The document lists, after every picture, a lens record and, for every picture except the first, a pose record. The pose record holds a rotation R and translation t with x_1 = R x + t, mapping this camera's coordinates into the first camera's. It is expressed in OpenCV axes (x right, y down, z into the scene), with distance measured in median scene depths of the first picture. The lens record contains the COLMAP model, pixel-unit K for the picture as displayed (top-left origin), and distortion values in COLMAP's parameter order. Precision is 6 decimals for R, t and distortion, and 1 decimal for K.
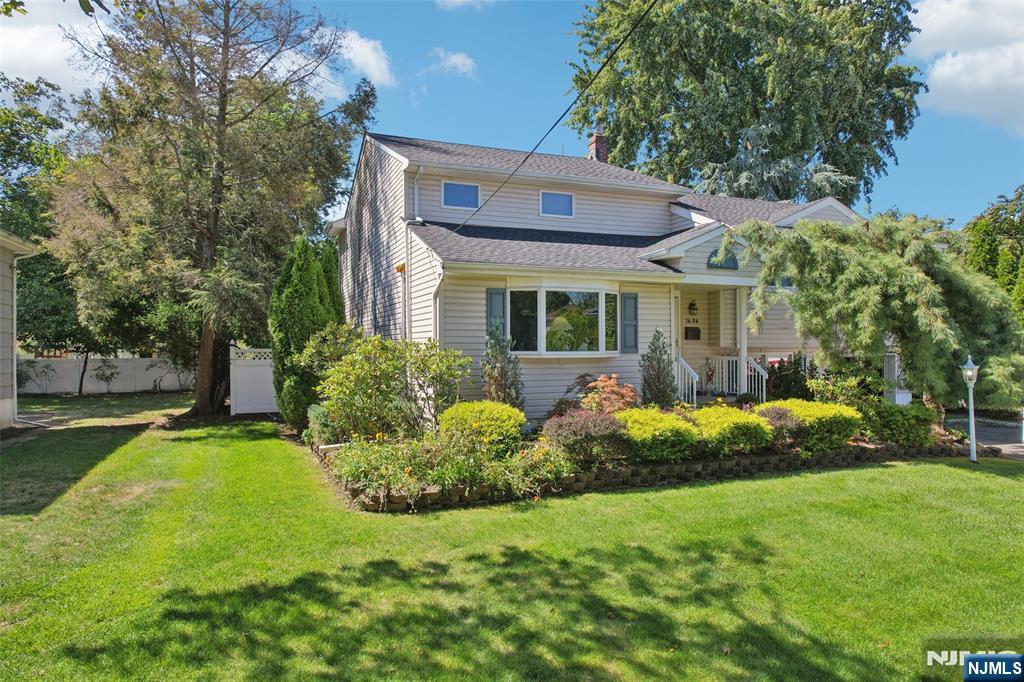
lens RADIAL K [[664.3, 0, 512.0], [0, 664.3, 341.0], [0, 0, 1]] dist [-0.062990, 0.068488]
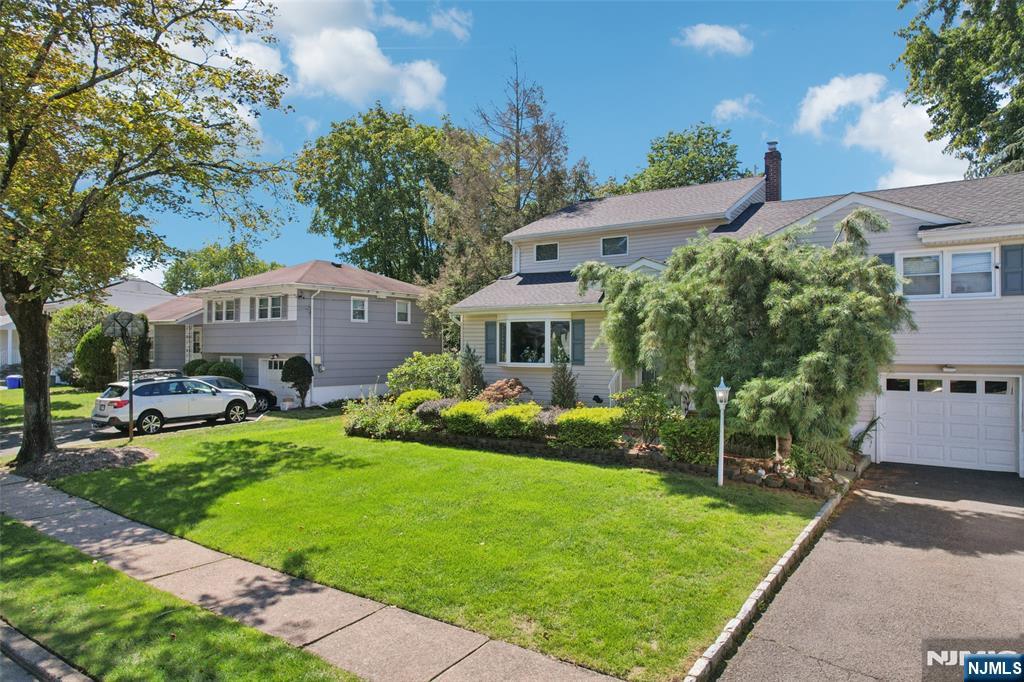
lens RADIAL K [[668.9, 0, 512.0], [0, 668.9, 341.0], [0, 0, 1]] dist [0.000029, 0.075647]
pose [[0.537656, -0.003224, -0.843158, 1.326555], [0.003110, 0.999993, -0.001841, -0.029881], [0.843159, -0.001632, 0.537662, 0.183847]]
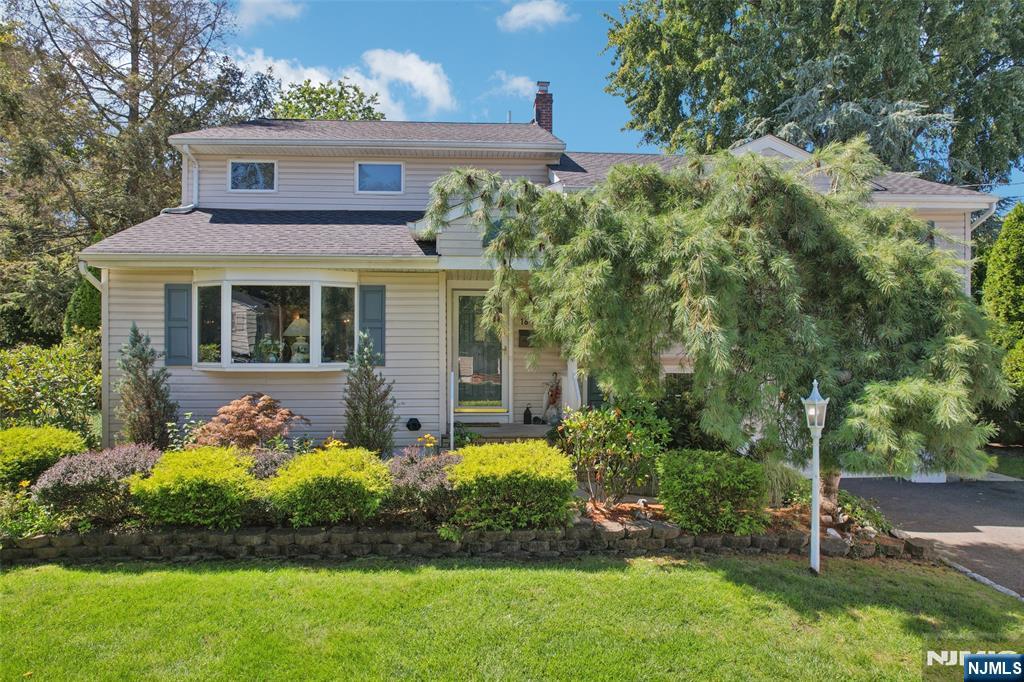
lens RADIAL K [[665.8, 0, 512.7], [0, 665.8, 353.5], [0, 0, 1]] dist [-0.070247, 0.076246]
pose [[0.945018, 0.007794, -0.326926, 0.613869], [-0.002689, 0.999867, 0.016065, -0.008618], [0.327008, -0.014303, 0.944913, 0.370795]]
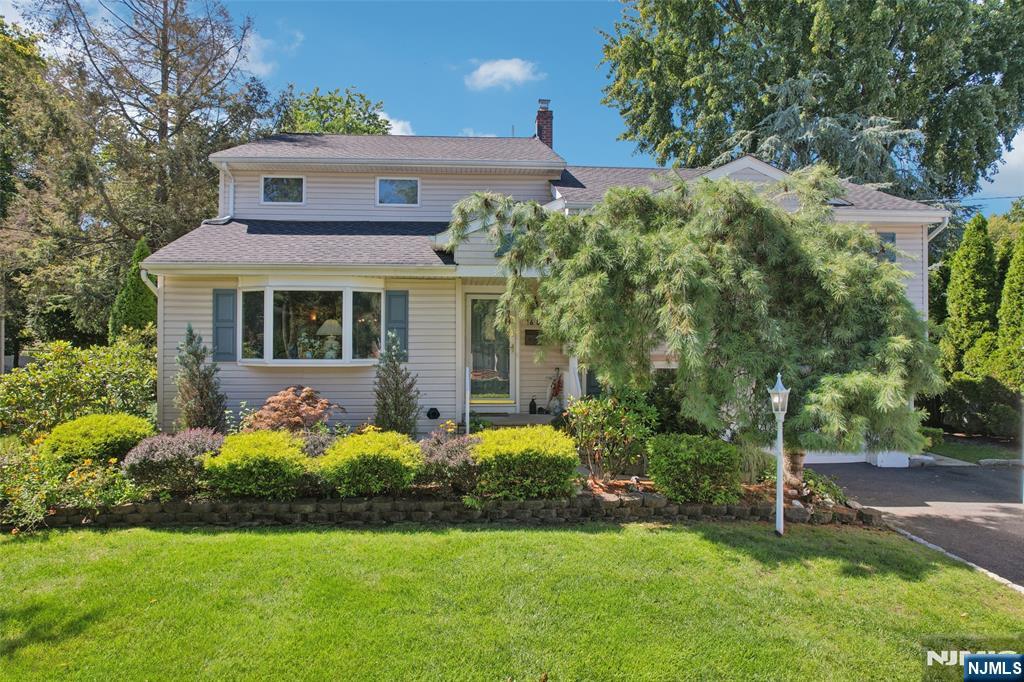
lens RADIAL K [[664.3, 0, 512.0], [0, 664.3, 341.0], [0, 0, 1]] dist [-0.062990, 0.068488]
pose [[0.947065, 0.003493, -0.321022, 0.631479], [-0.003146, 0.999994, 0.001600, -0.010642], [0.321026, -0.000505, 0.947070, 0.265528]]
